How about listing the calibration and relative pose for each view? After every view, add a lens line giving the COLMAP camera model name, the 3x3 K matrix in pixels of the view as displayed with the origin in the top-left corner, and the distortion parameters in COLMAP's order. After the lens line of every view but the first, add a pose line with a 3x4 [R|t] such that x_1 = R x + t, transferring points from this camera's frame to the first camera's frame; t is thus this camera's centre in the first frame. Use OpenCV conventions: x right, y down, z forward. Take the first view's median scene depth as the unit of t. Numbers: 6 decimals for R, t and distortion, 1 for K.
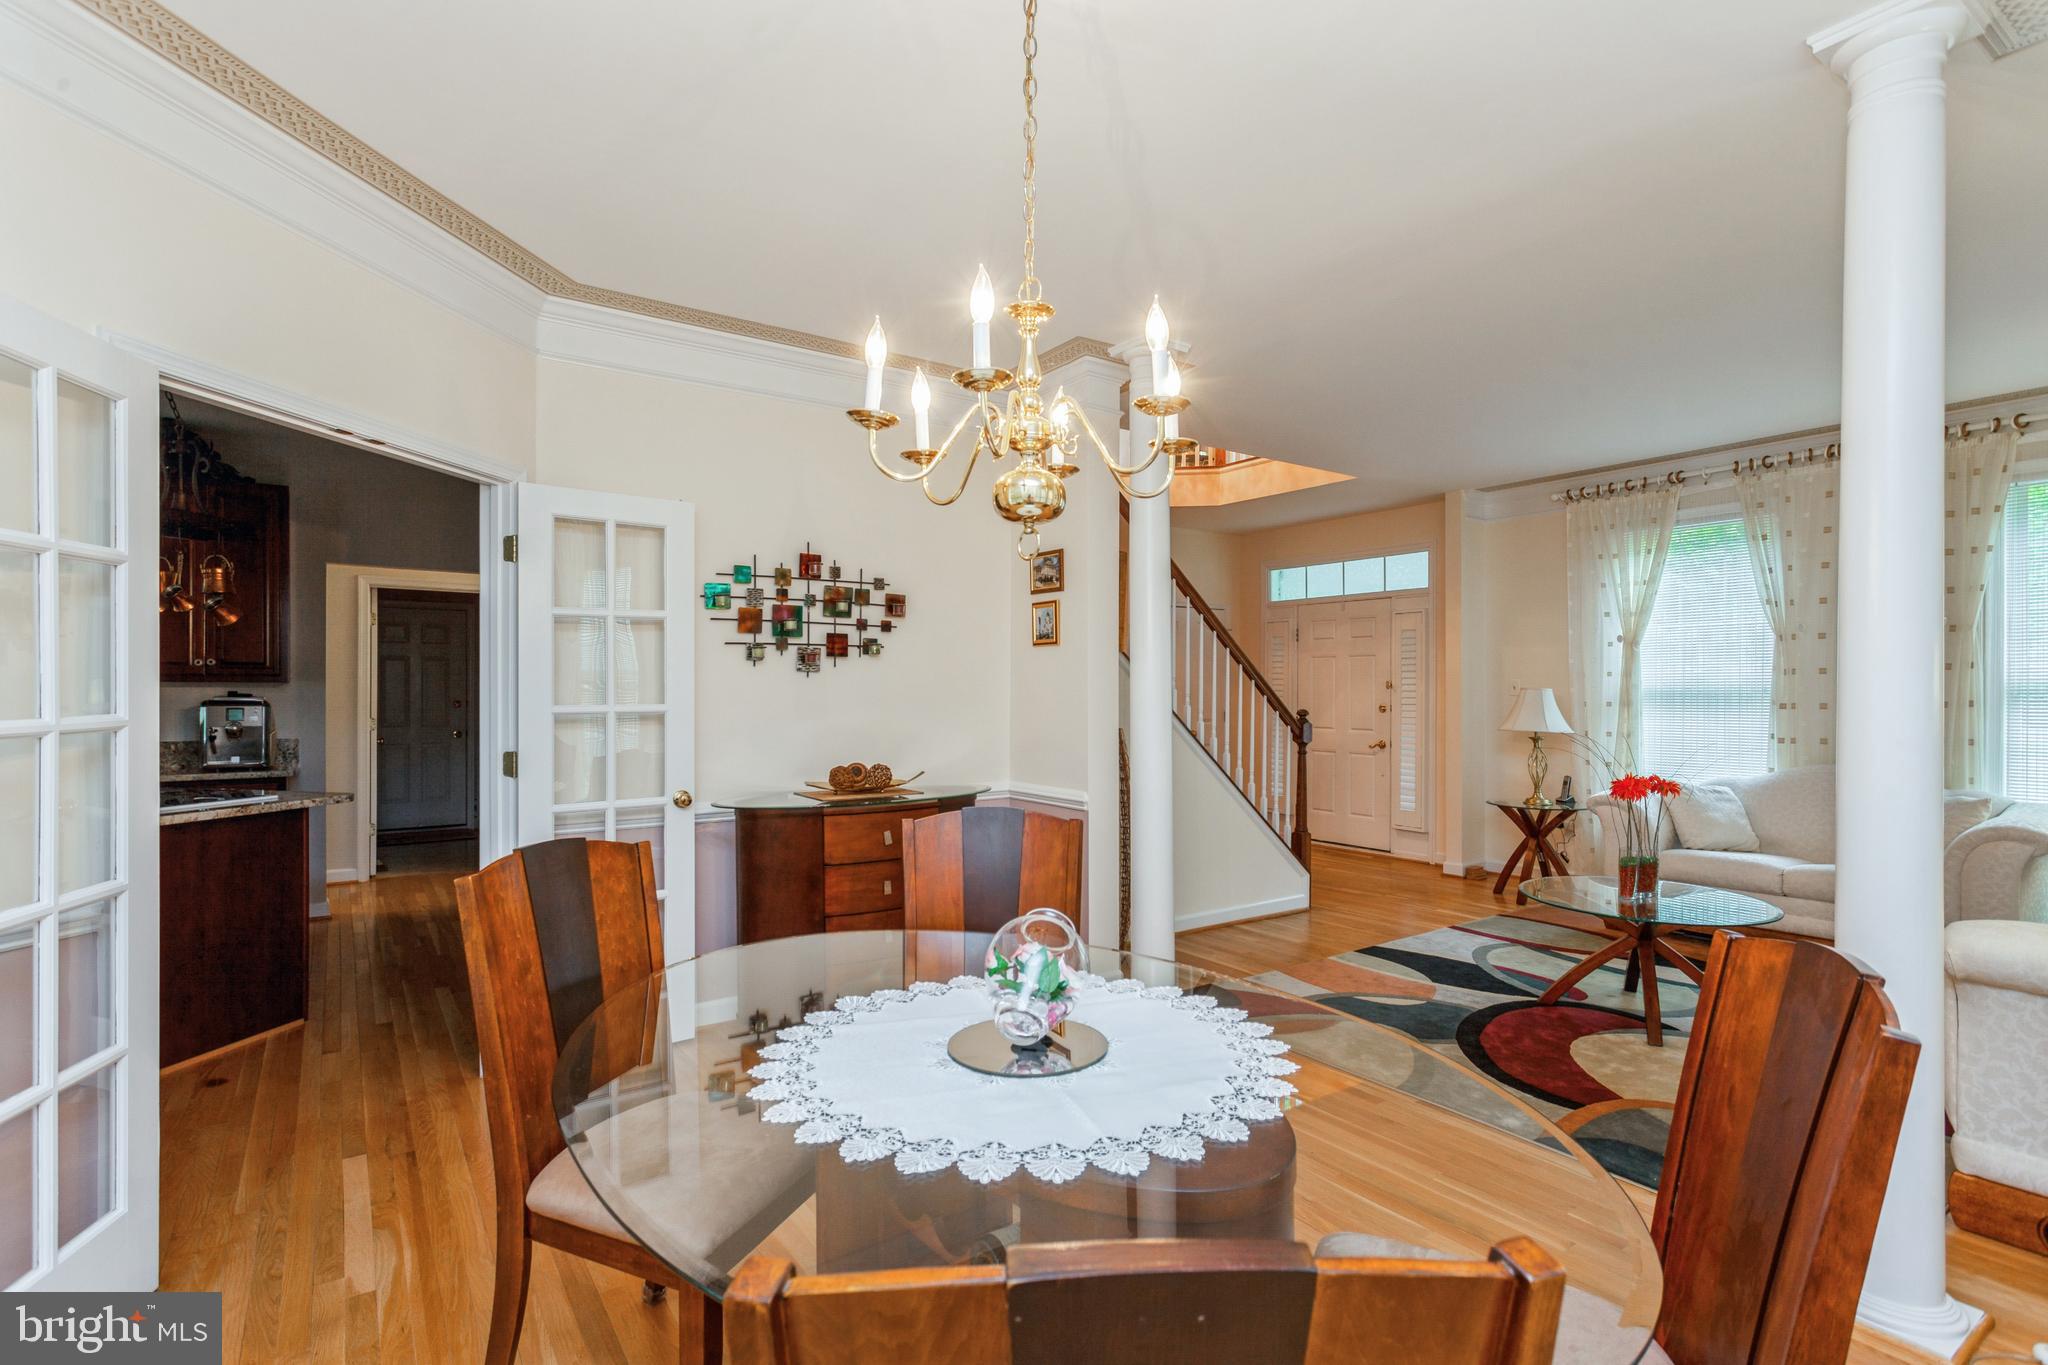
lens RADIAL K [[977.9, 0, 1024.9], [0, 977.9, 698.7], [0, 0, 1]] dist [0.002458, 0.001299]
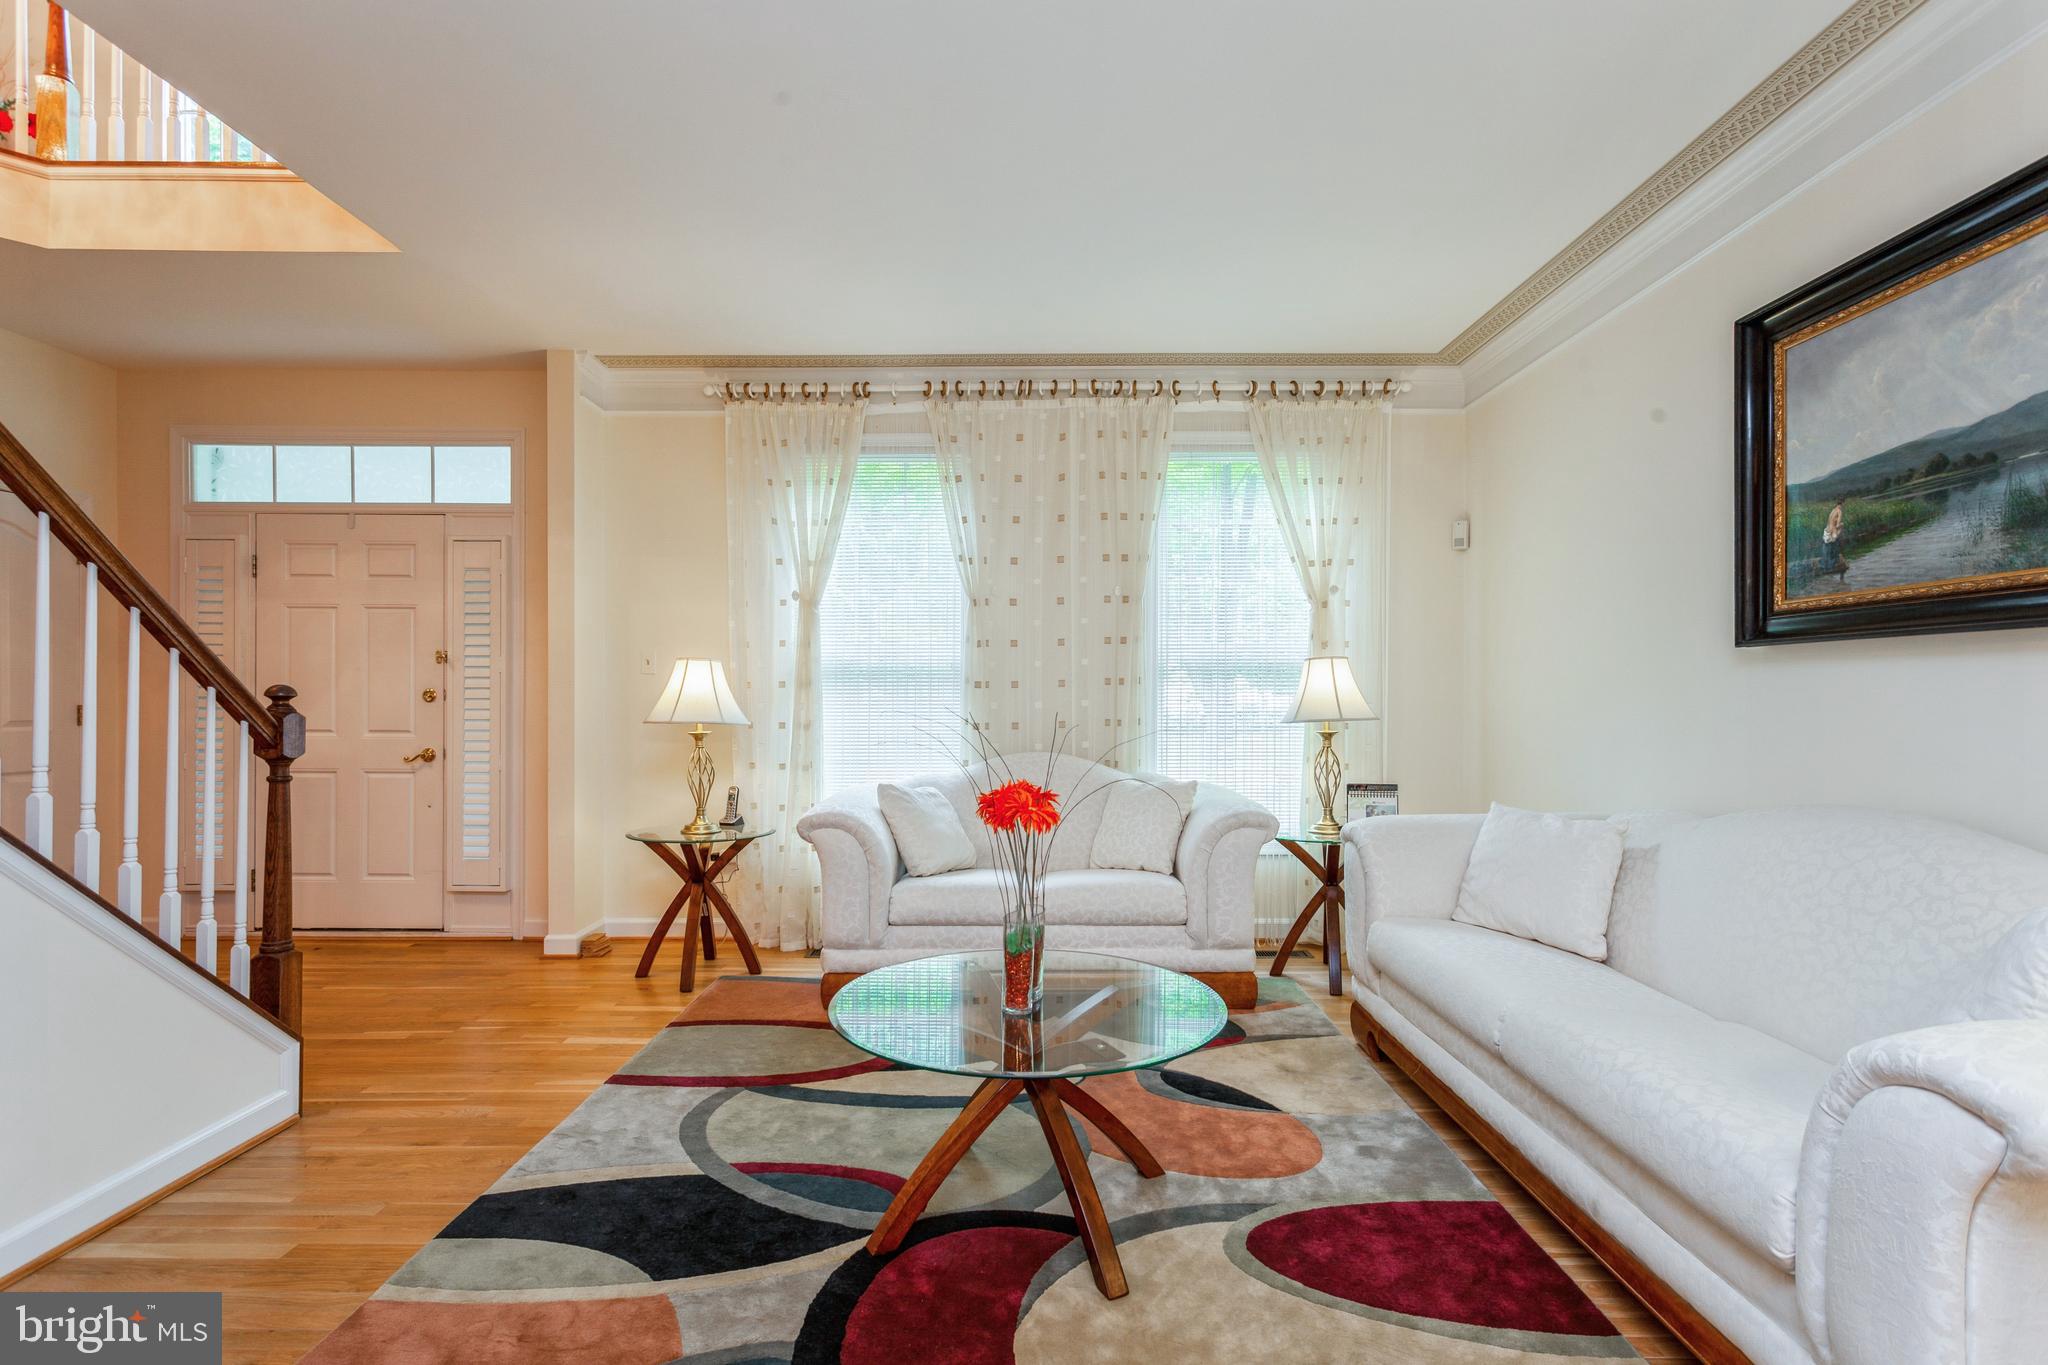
lens RADIAL K [[977.9, 0, 1024.9], [0, 977.9, 698.7], [0, 0, 1]] dist [0.002458, 0.001299]
pose [[0.584333, -0.000768, 0.811513, 0.112395], [0.005817, 0.999978, -0.003242, 0.020276], [-0.811493, 0.006615, 0.584325, 0.437861]]
